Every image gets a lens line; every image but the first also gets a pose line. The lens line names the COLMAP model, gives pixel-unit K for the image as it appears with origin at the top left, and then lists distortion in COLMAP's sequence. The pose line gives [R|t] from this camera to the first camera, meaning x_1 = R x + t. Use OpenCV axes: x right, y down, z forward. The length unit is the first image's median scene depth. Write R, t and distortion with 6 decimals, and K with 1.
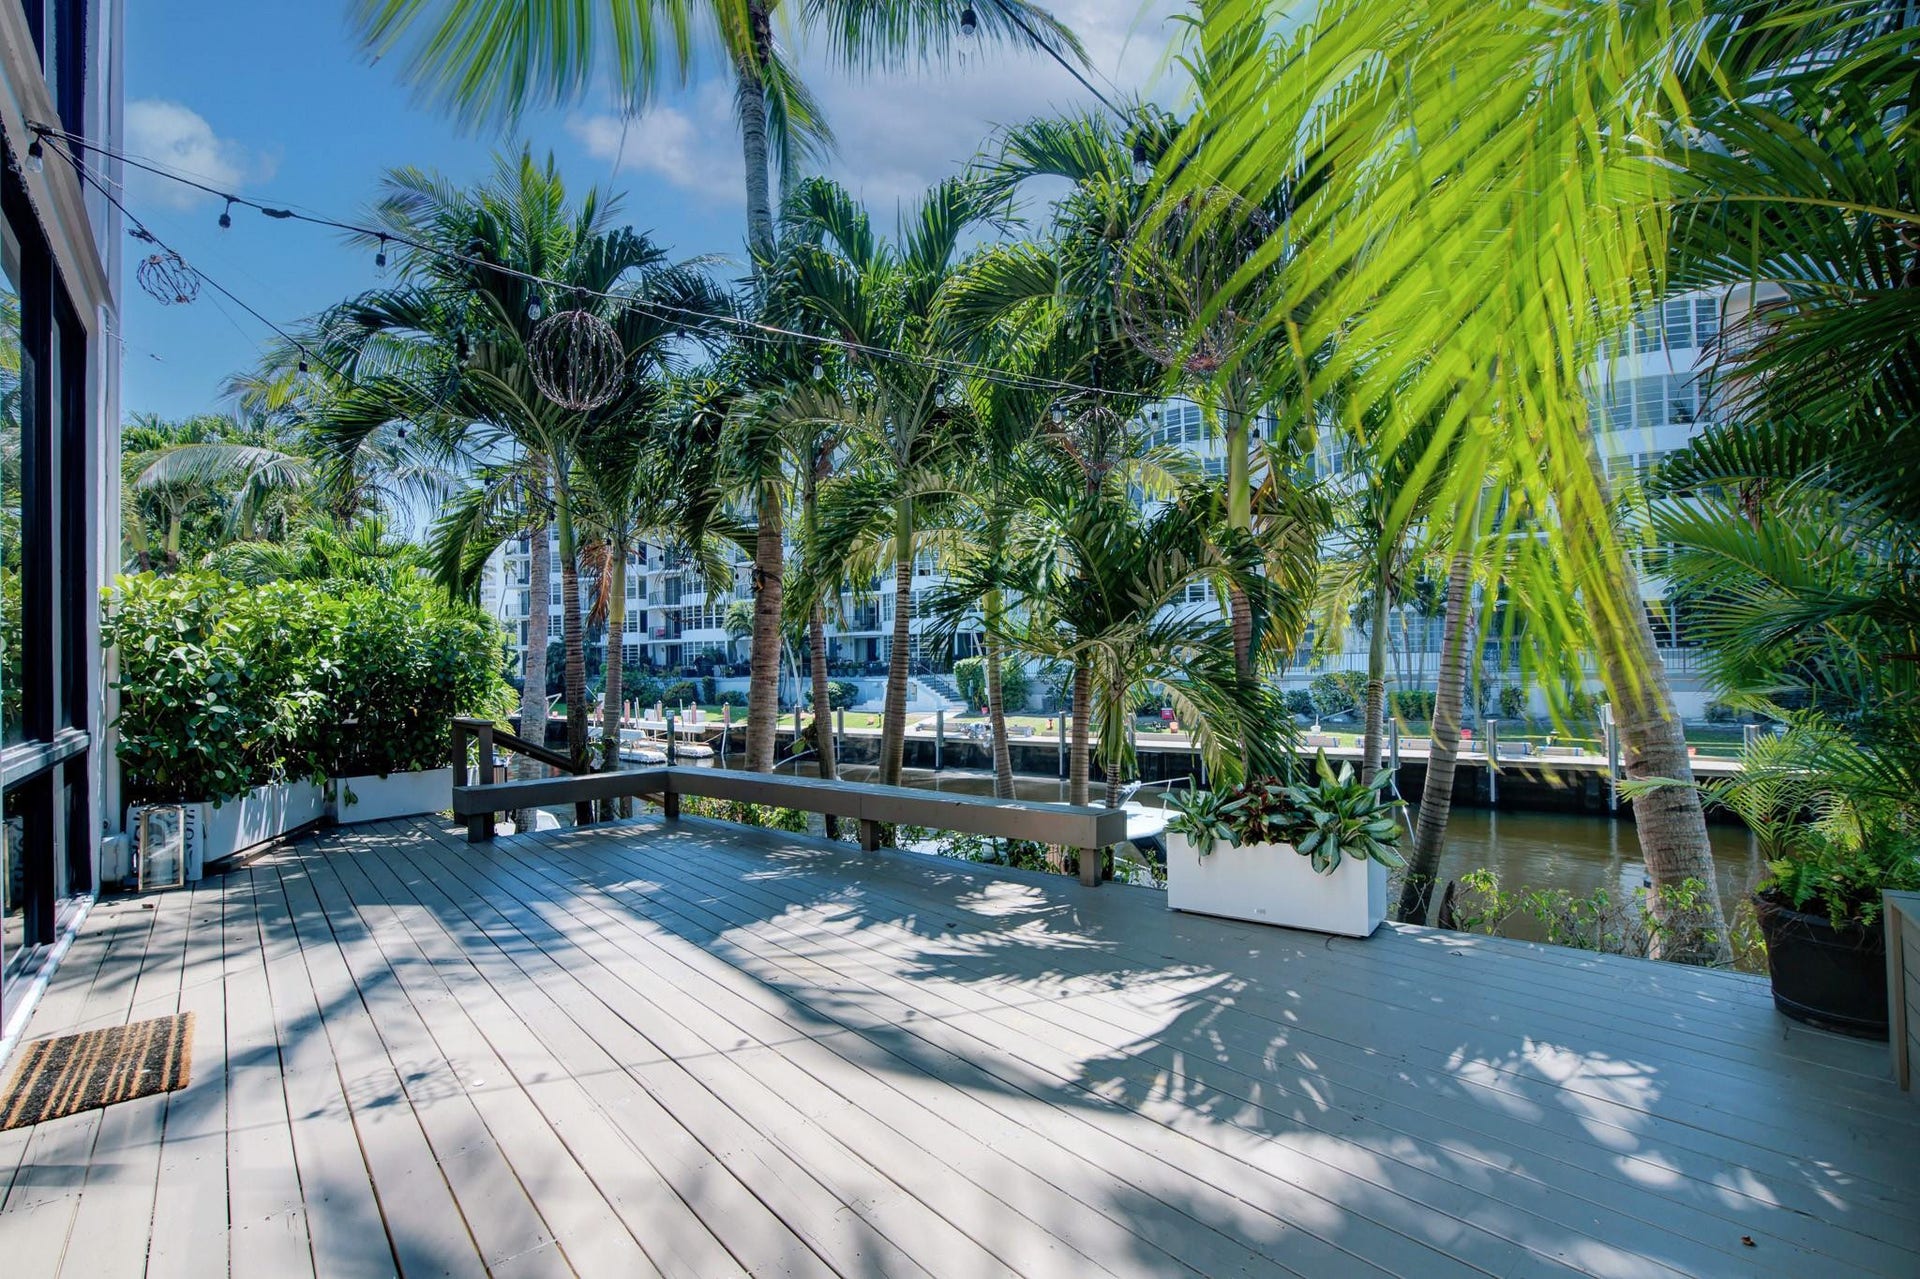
lens RADIAL K [[882.4, 0, 955.3], [0, 882.4, 647.2], [0, 0, 1]] dist [-0.058221, 0.021691]
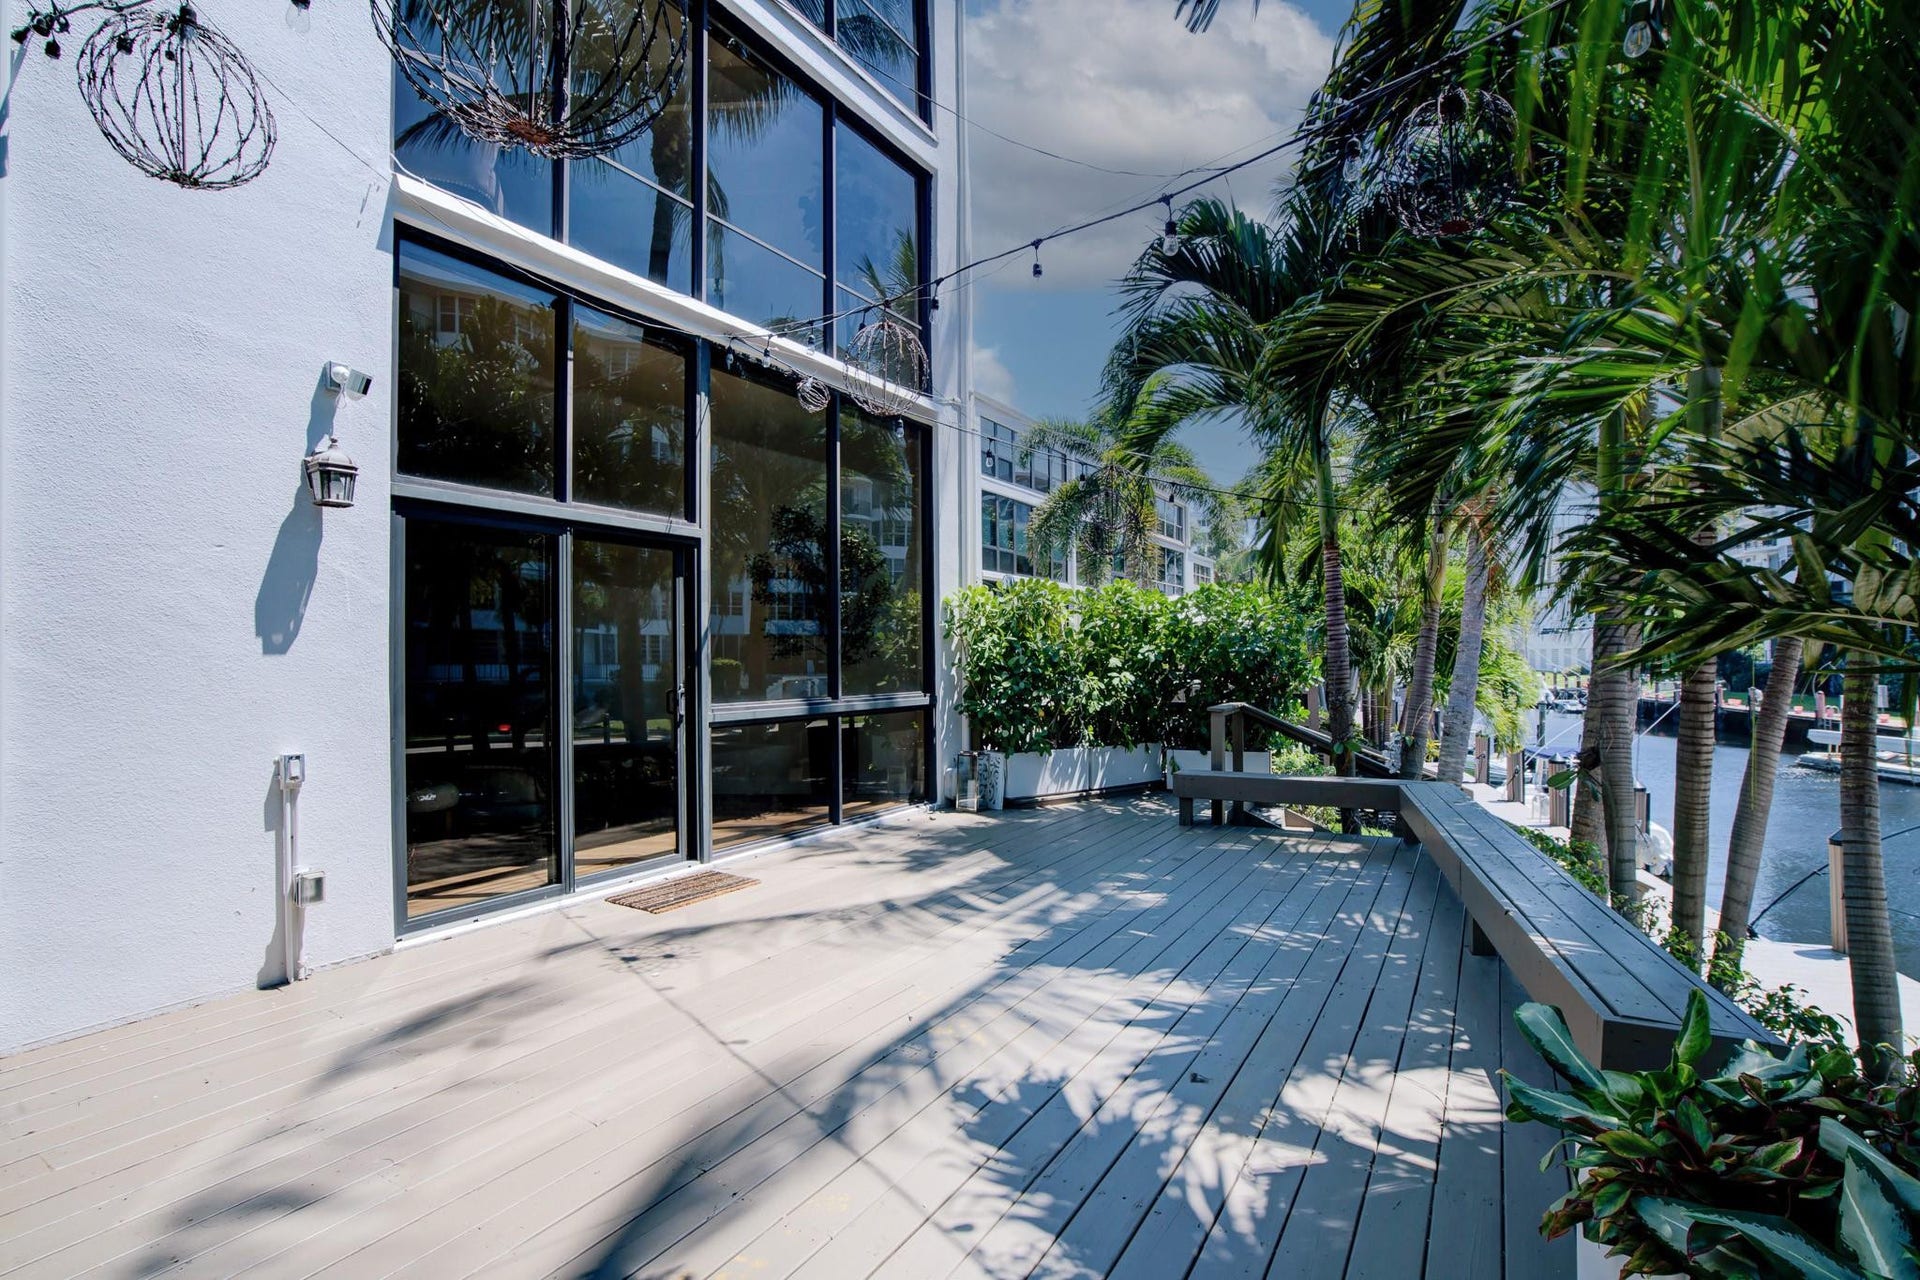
lens RADIAL K [[882.4, 0, 955.3], [0, 882.4, 647.7], [0, 0, 1]] dist [-0.058221, 0.021691]
pose [[0.296878, 0.004442, -0.954905, 0.552154], [0.017130, 0.999803, 0.009977, 0.000621], [0.954762, -0.019320, 0.296743, 0.680456]]
